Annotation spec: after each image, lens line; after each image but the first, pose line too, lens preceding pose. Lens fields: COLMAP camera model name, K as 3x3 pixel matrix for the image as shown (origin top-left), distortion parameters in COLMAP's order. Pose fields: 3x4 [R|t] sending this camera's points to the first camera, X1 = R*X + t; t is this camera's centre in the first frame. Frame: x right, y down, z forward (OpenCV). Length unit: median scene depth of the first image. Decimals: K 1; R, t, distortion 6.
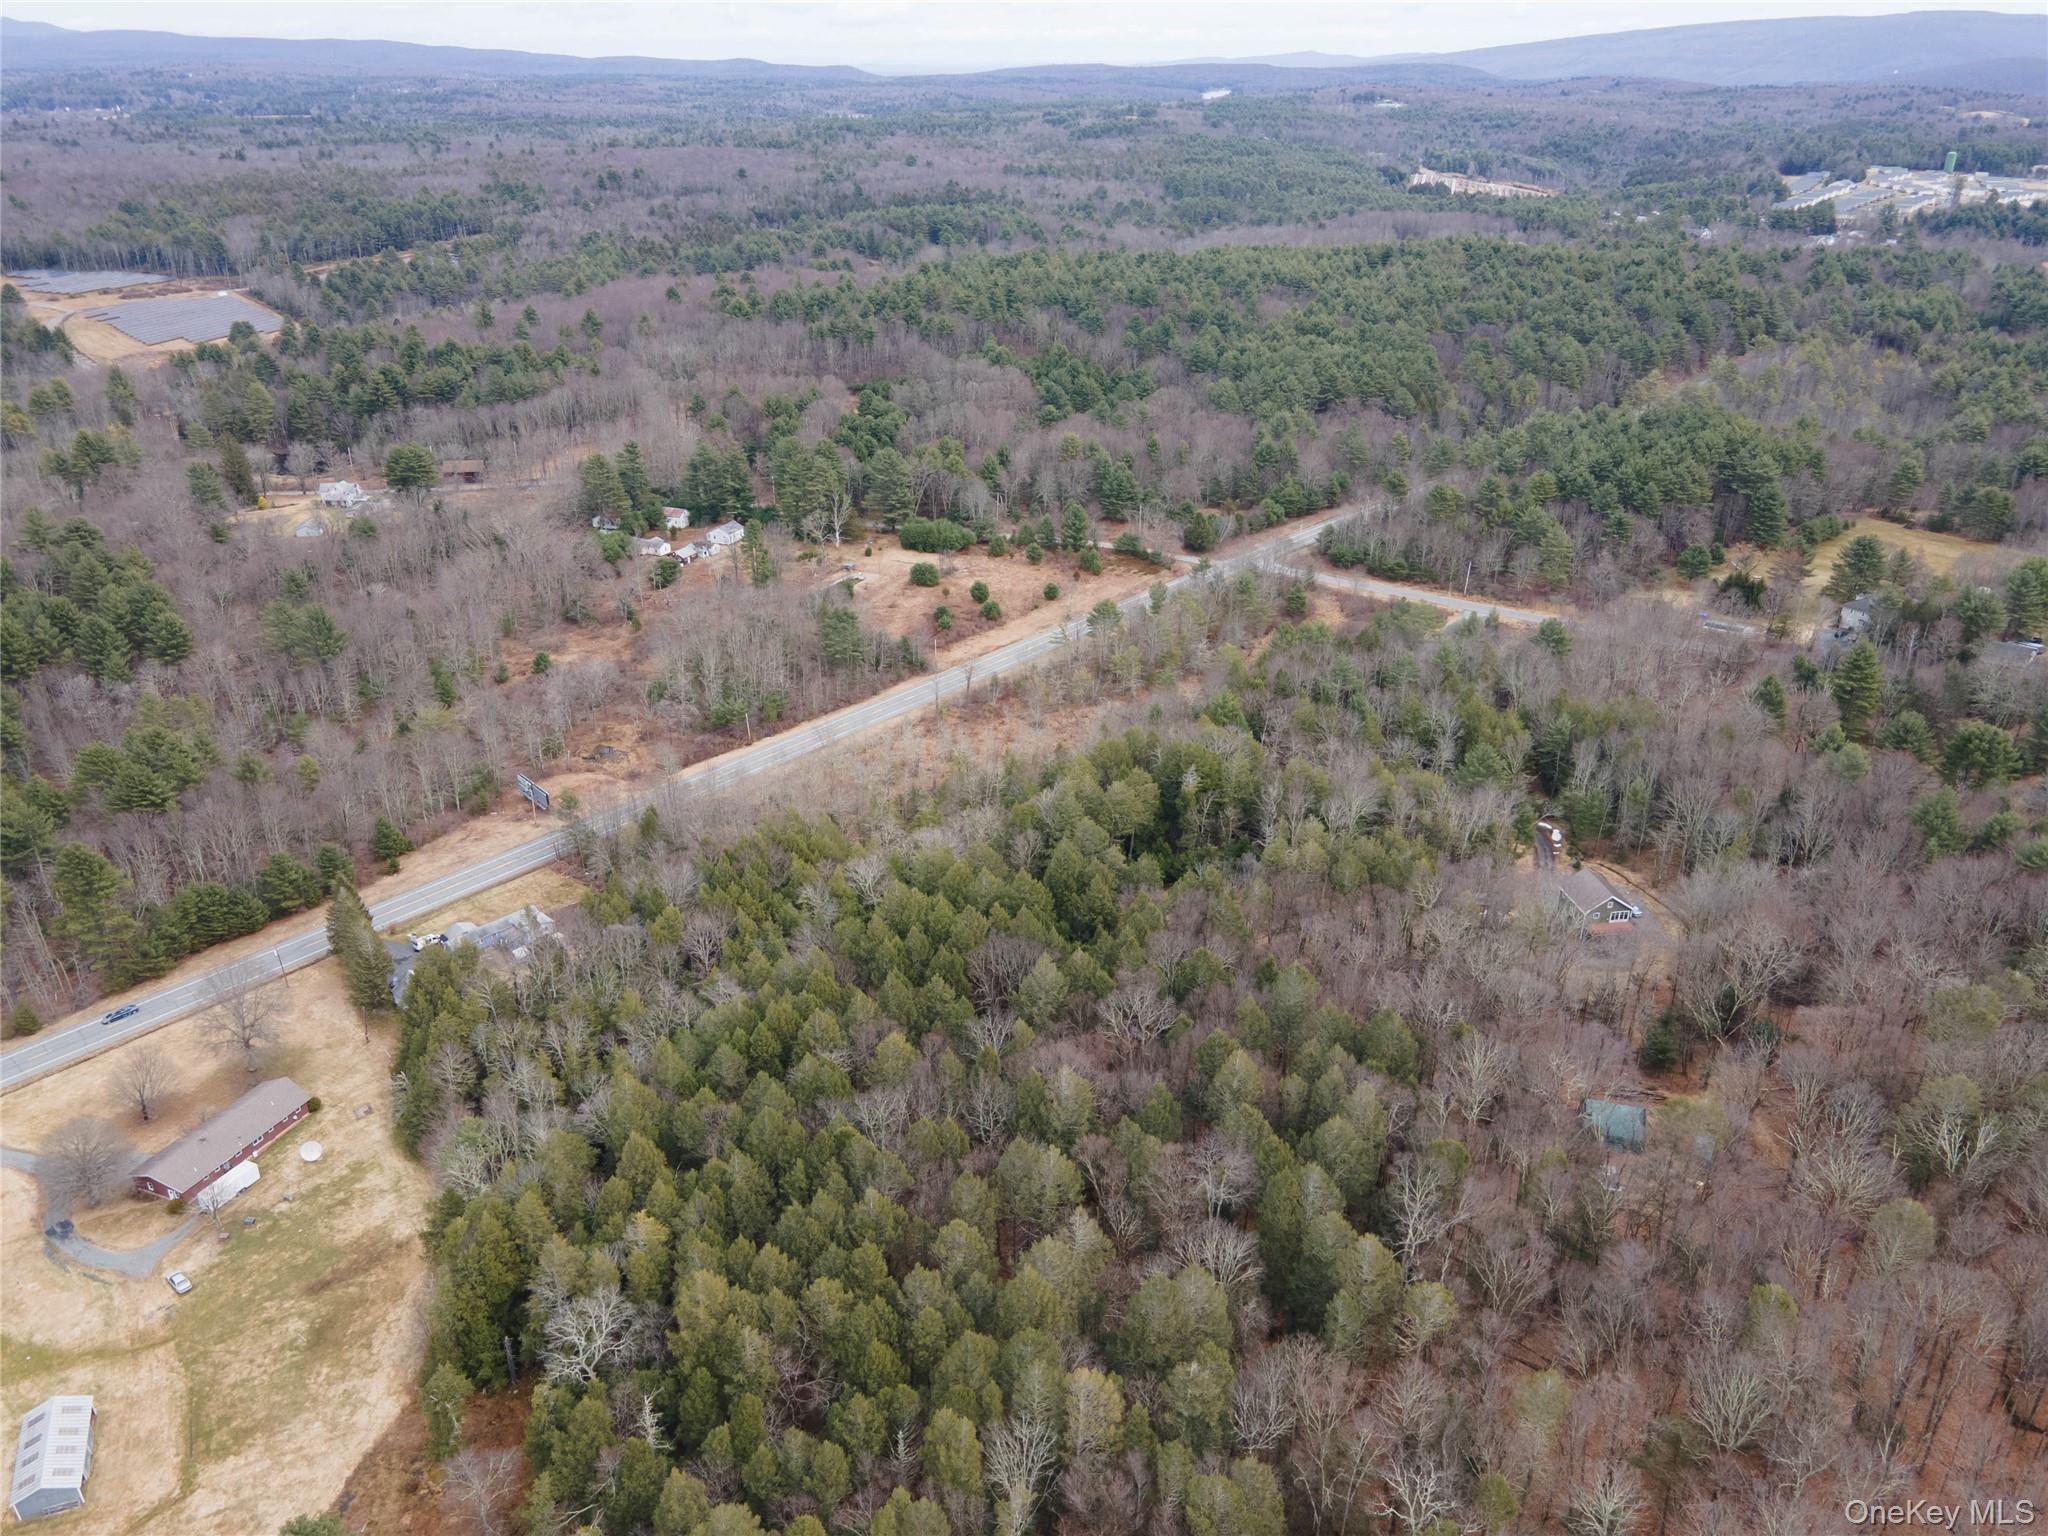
lens RADIAL K [[1499.1, 0, 1015.8], [0, 1499.1, 767.6], [0, 0, 1]] dist [0.026127, 0.032875]
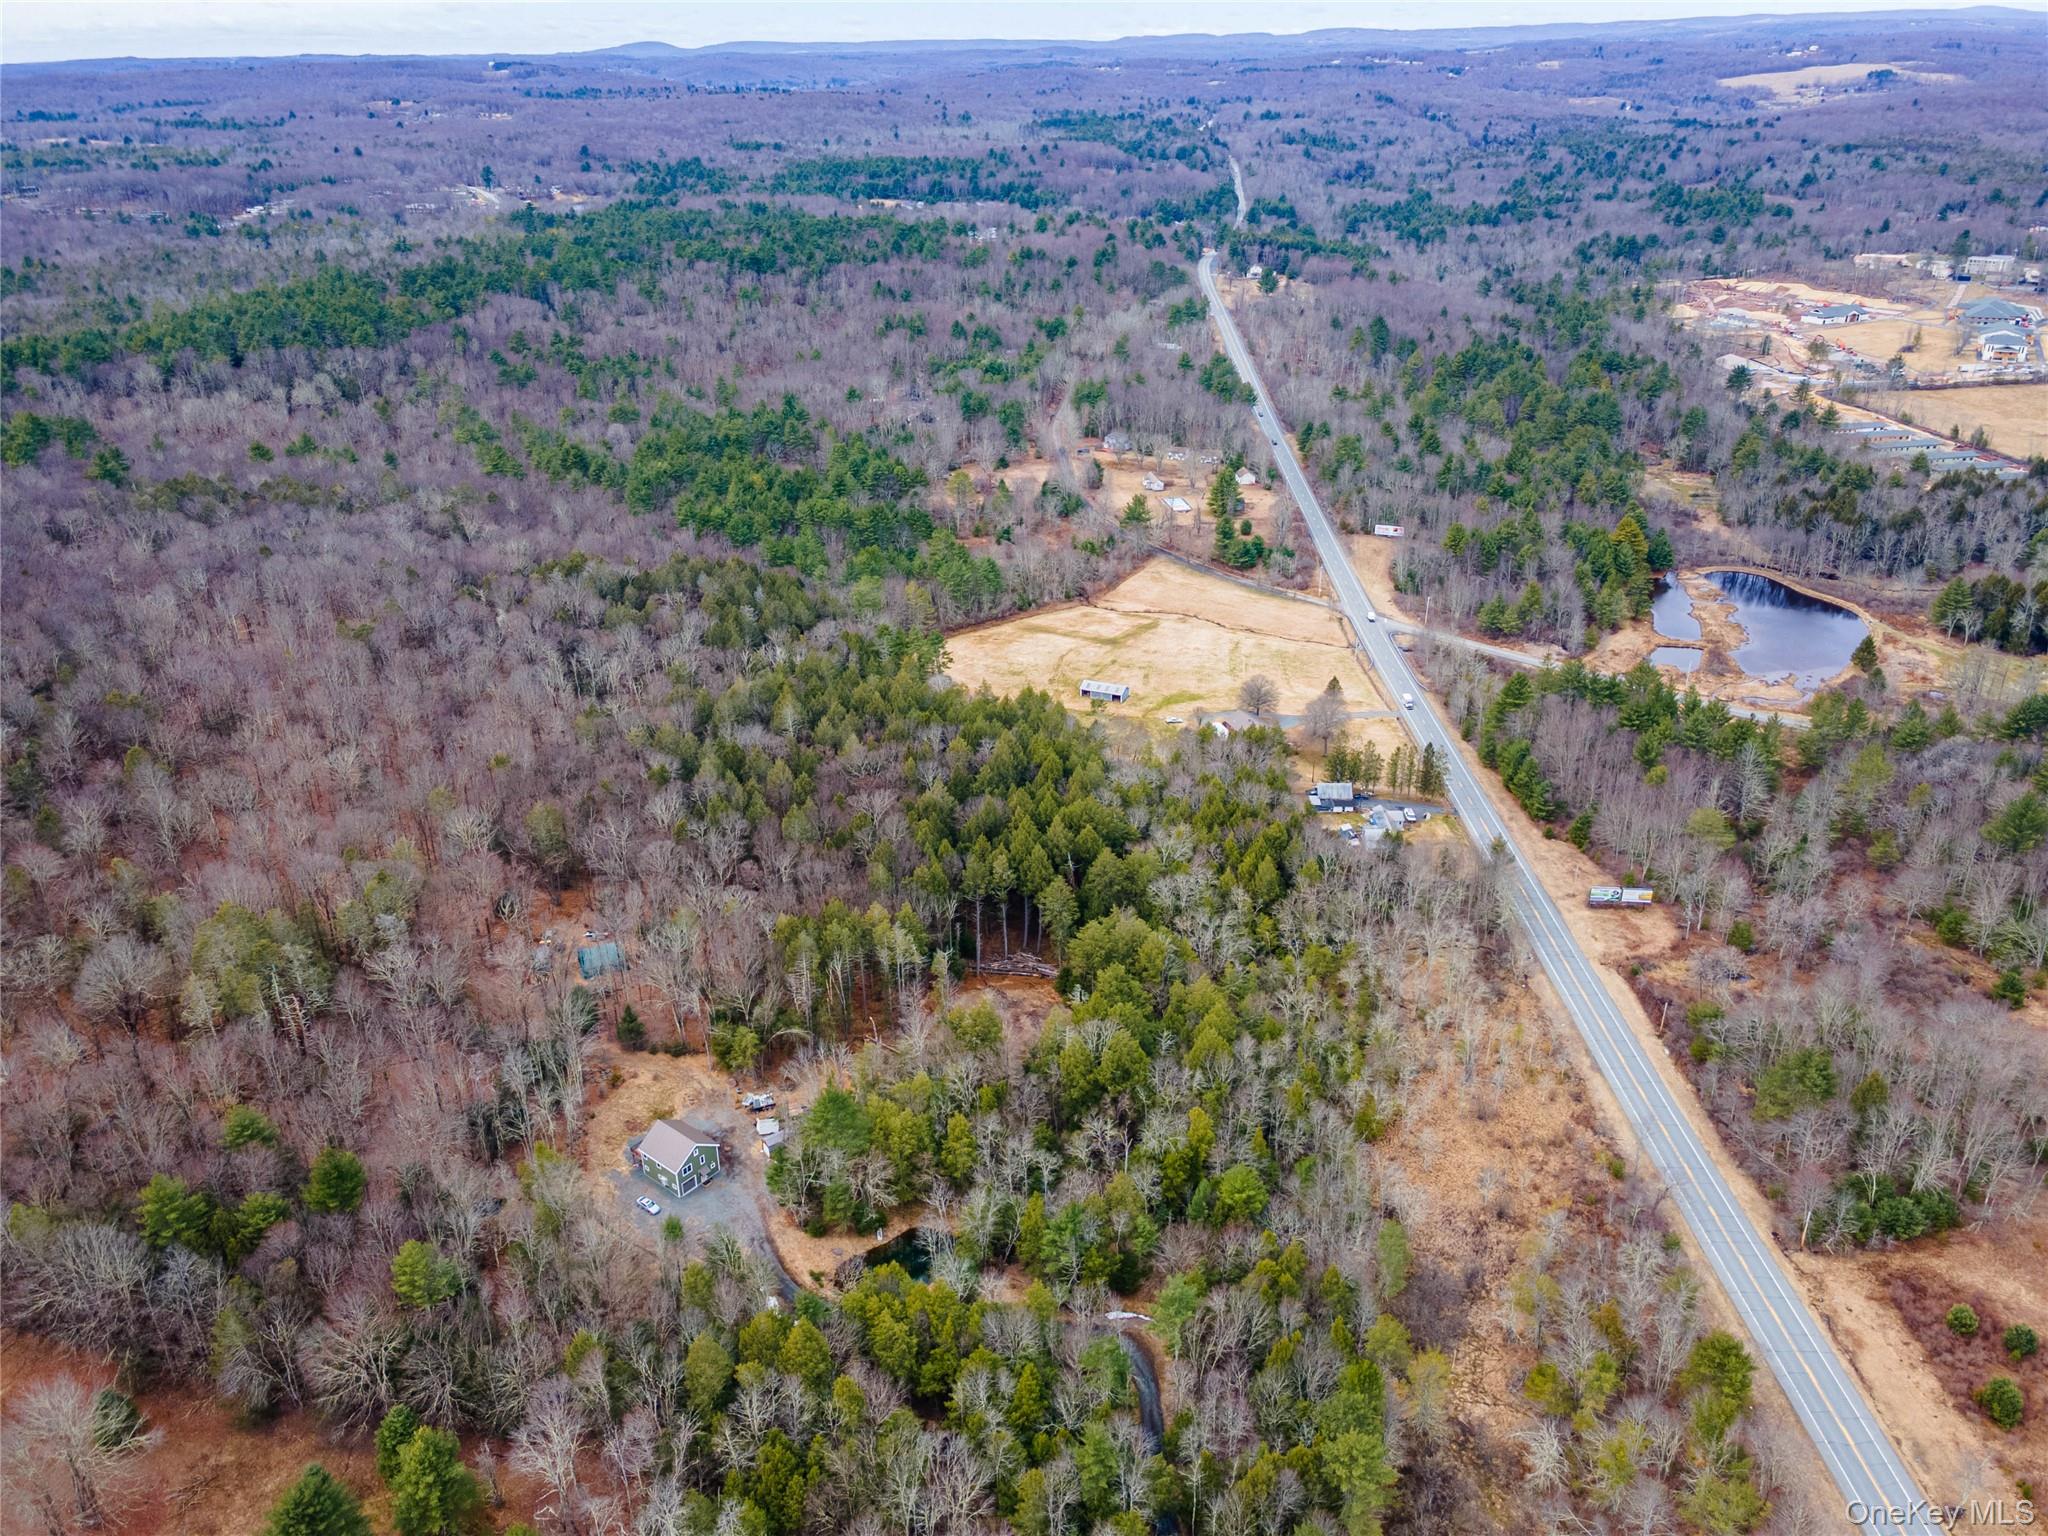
lens RADIAL K [[1499.1, 0, 1020.8], [0, 1499.1, 771.8], [0, 0, 1]] dist [0.026127, 0.032875]
pose [[-0.734161, 0.305726, -0.606250, 0.448775], [-0.278073, 0.679187, 0.679250, -0.480851], [0.619421, 0.667261, -0.413619, 0.840471]]
